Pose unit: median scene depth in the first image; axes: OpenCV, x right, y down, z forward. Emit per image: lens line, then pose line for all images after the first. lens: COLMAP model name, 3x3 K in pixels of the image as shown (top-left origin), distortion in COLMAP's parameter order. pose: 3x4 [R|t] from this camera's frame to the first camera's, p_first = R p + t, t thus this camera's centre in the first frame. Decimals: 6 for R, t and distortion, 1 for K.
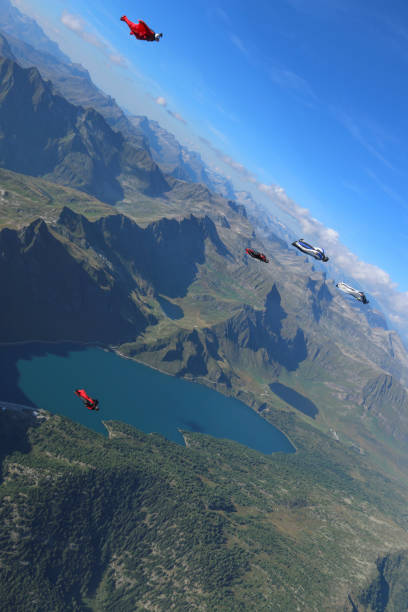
lens RADIAL K [[404.1, 0, 205.1], [0, 404.1, 306.6], [0, 0, 1]] dist [-0.006818, 0.011770]
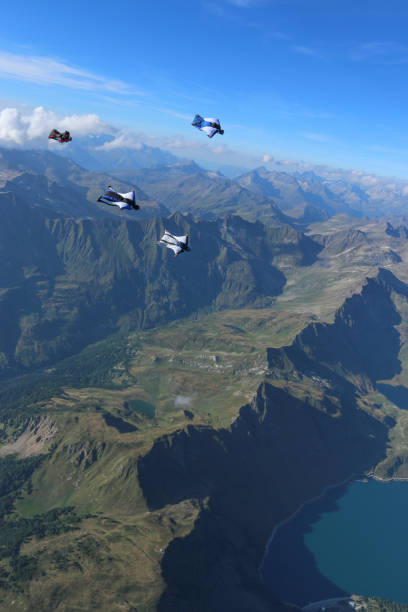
lens RADIAL K [[404.1, 0, 206.7], [0, 404.1, 304.9], [0, 0, 1]] dist [-0.006818, 0.011770]
pose [[0.859393, -0.369377, -0.353559, -0.047555], [0.340774, 0.929278, -0.142534, -0.171655], [0.381203, 0.002009, 0.924489, -0.018215]]
